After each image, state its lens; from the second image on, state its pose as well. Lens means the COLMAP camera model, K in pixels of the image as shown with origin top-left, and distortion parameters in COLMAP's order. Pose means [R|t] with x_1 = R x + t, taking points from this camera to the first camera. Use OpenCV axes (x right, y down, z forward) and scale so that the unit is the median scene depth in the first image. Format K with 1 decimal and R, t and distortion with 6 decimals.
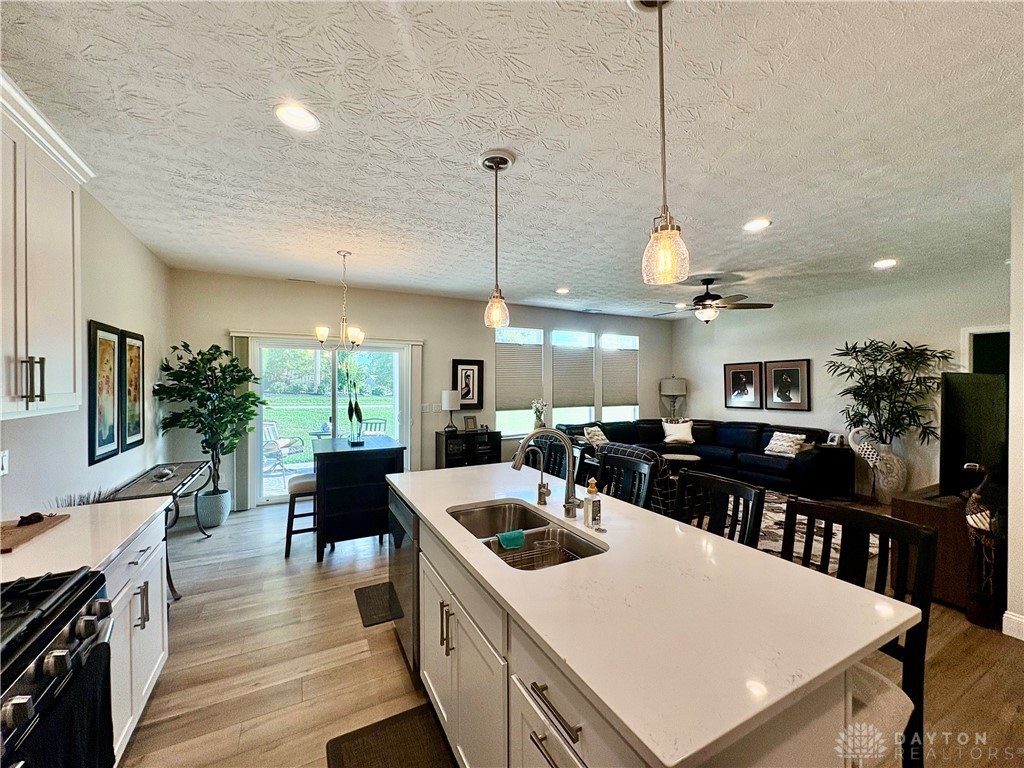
lens RADIAL K [[407.8, 0, 512.0], [0, 407.8, 384.0], [0, 0, 1]] dist [-0.000967, 0.000095]
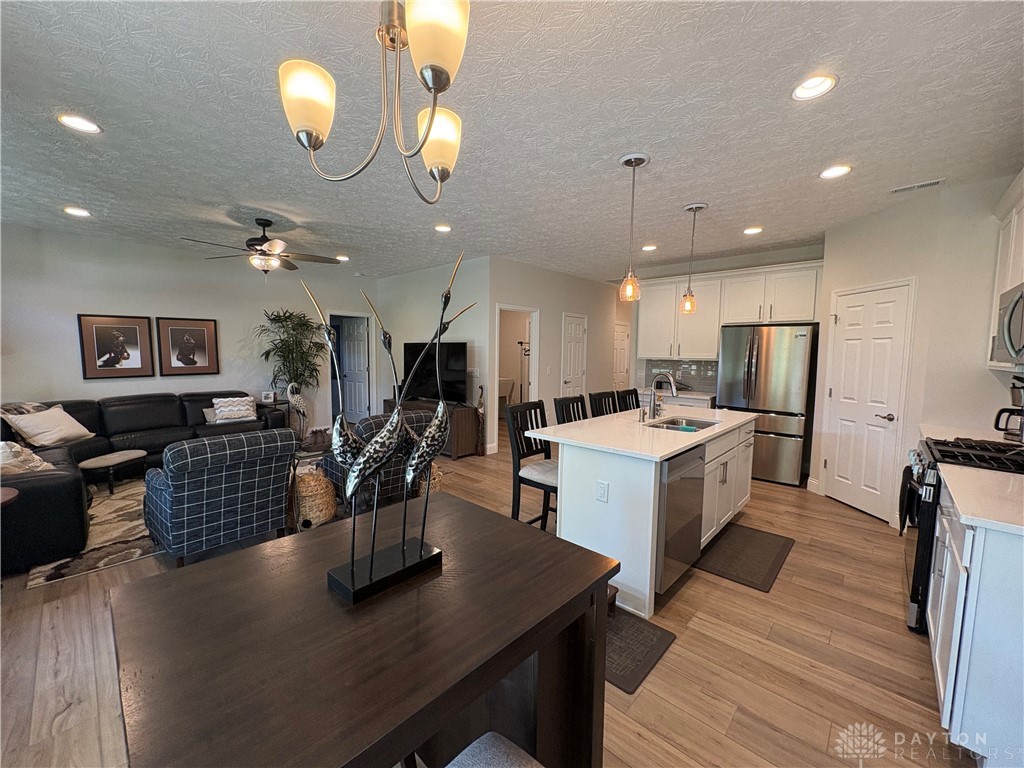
lens RADIAL K [[406.9, 0, 512.0], [0, 406.9, 384.0], [0, 0, 1]] dist [-0.000227, -0.000018]
pose [[-0.332401, -0.079507, 0.939781, -0.450749], [-0.009056, 0.996664, 0.081116, 0.005887], [-0.943095, 0.018453, -0.332012, 0.719488]]
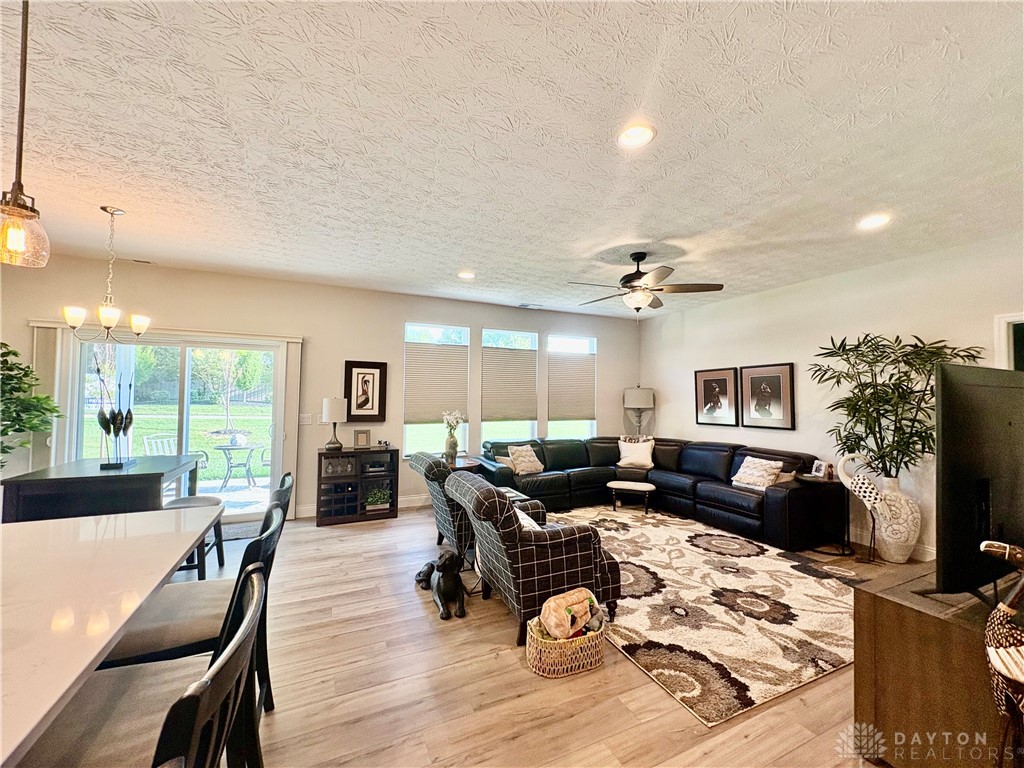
lens RADIAL K [[407.8, 0, 512.0], [0, 407.8, 384.0], [0, 0, 1]] dist [-0.000967, 0.000095]
pose [[0.998379, 0.008517, -0.056270, 0.259555], [-0.010402, 0.999391, -0.033298, 0.011266], [0.055953, 0.033829, 0.997860, 0.212831]]
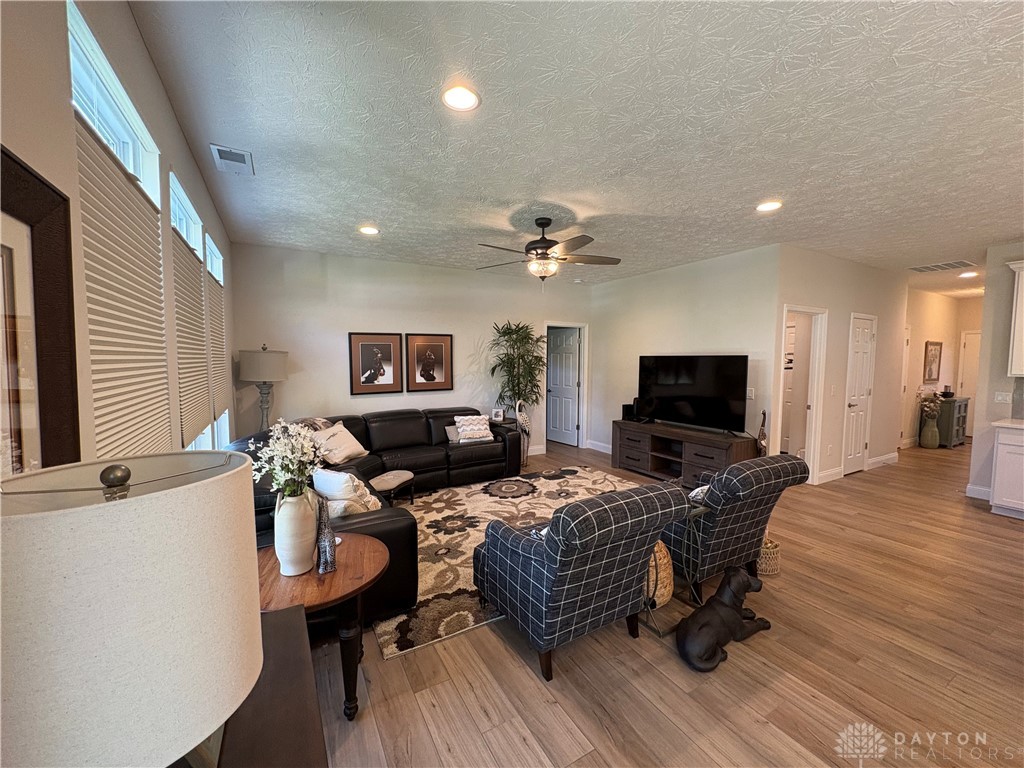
lens RADIAL K [[407.8, 0, 512.0], [0, 407.8, 384.0], [0, 0, 1]] dist [-0.000967, 0.000095]
pose [[-0.033073, -0.062452, 0.997500, -0.239429], [-0.001533, 0.998048, 0.062436, -0.006966], [-0.999452, 0.000535, -0.033104, 0.968859]]
